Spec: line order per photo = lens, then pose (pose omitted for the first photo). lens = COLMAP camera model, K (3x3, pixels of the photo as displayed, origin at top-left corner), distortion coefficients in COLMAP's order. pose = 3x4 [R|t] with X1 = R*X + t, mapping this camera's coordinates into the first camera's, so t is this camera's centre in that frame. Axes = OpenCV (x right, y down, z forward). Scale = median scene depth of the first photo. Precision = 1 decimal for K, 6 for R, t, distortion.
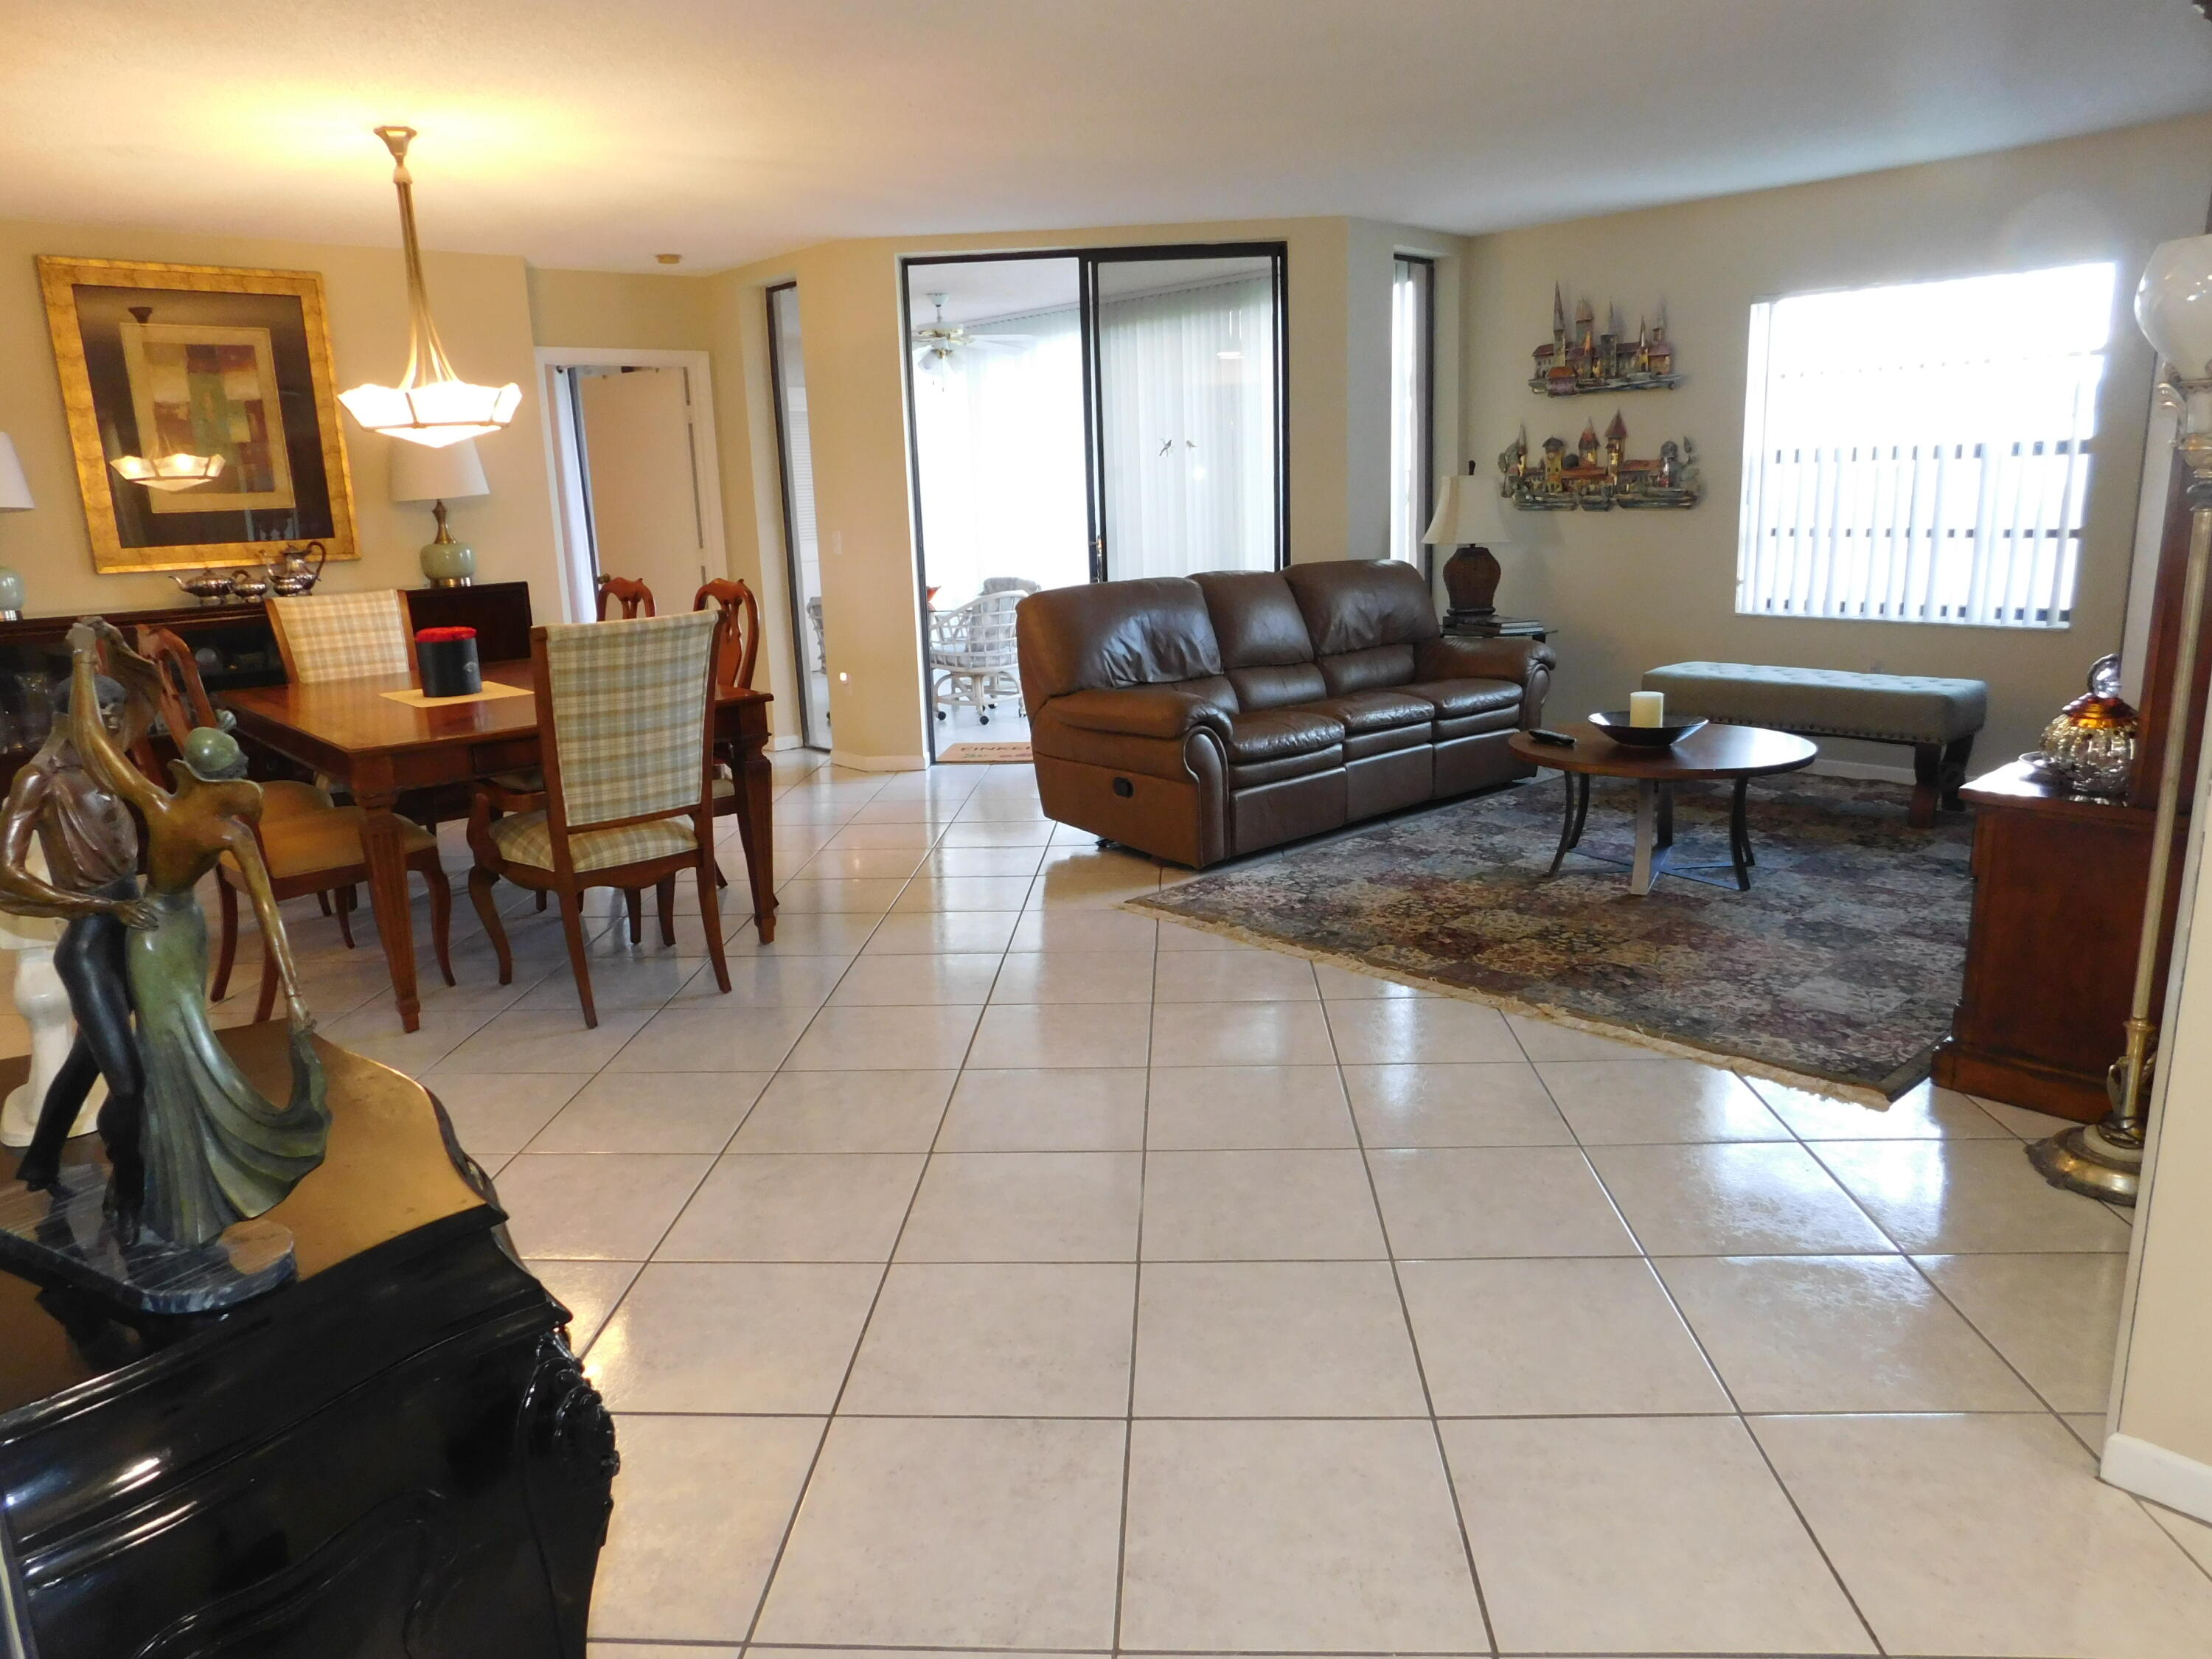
lens RADIAL K [[1479.3, 0, 1111.5], [0, 1479.3, 826.8], [0, 0, 1]] dist [-0.070417, 0.059923]
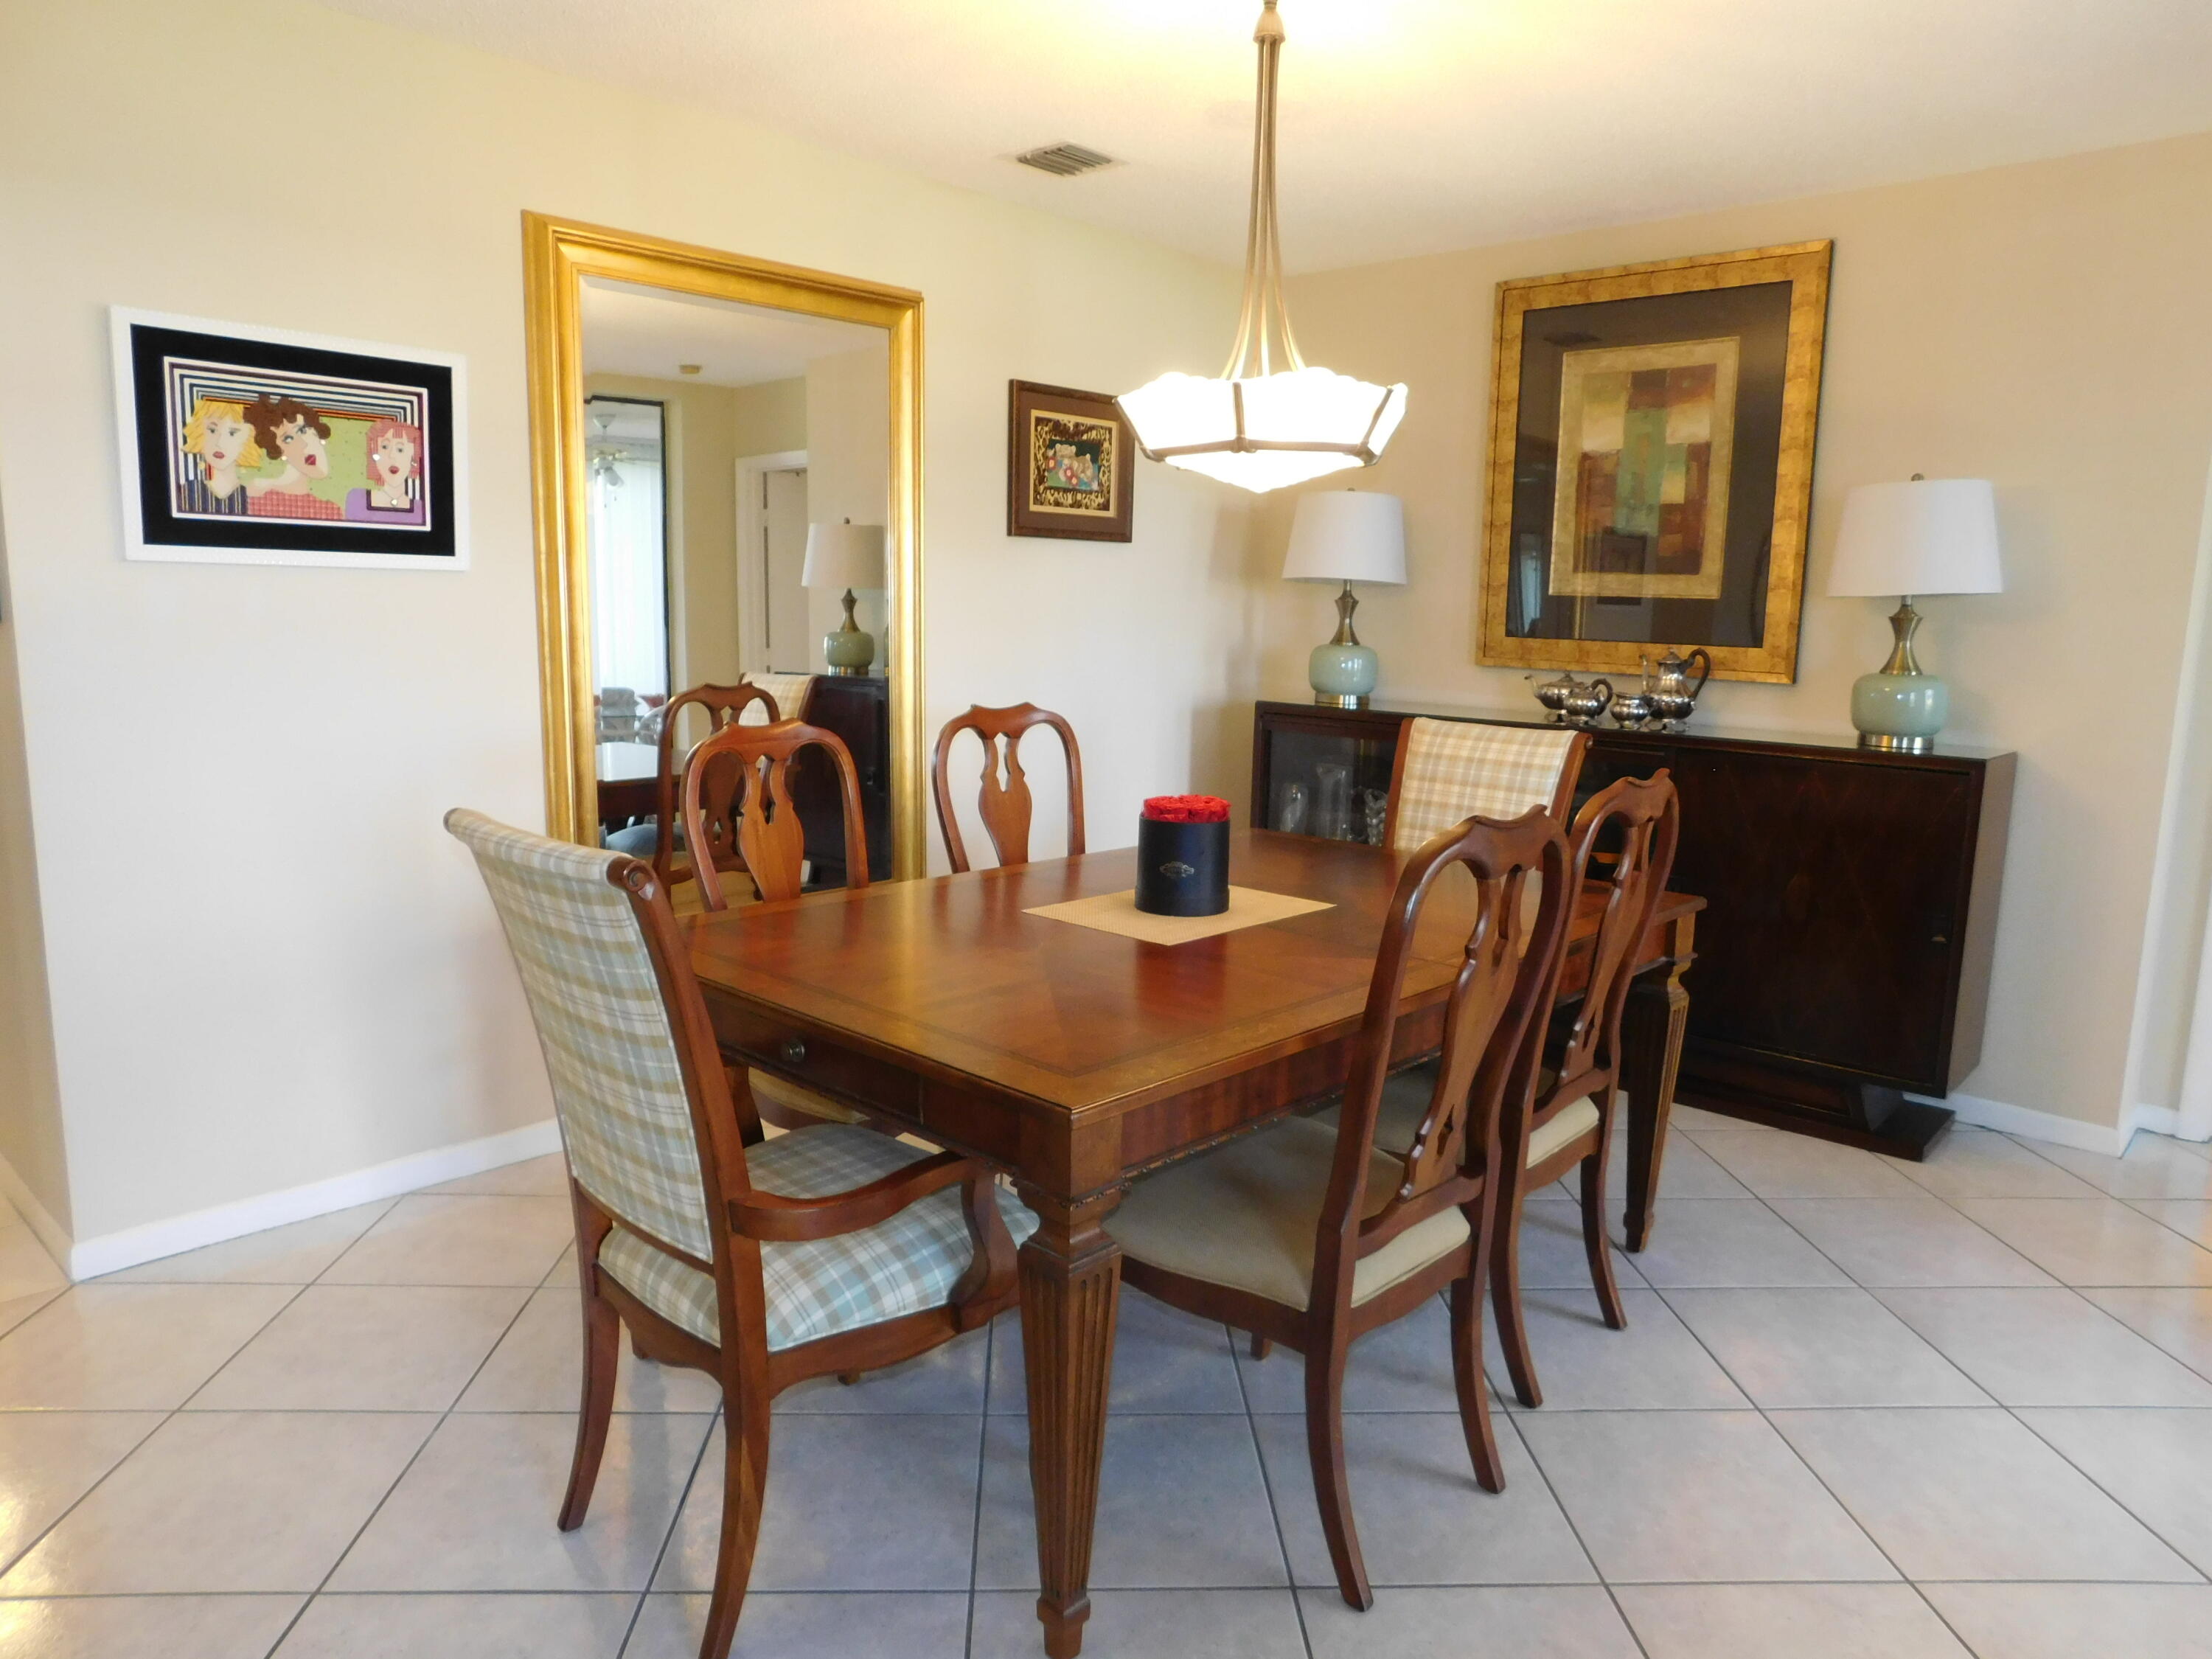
lens RADIAL K [[1479.3, 0, 1111.5], [0, 1479.3, 826.8], [0, 0, 1]] dist [-0.070417, 0.059923]
pose [[0.047932, 0.179085, -0.982665, 0.112119], [-0.258505, 0.952503, 0.160979, -0.164318], [0.964820, 0.246307, 0.091950, 0.731408]]
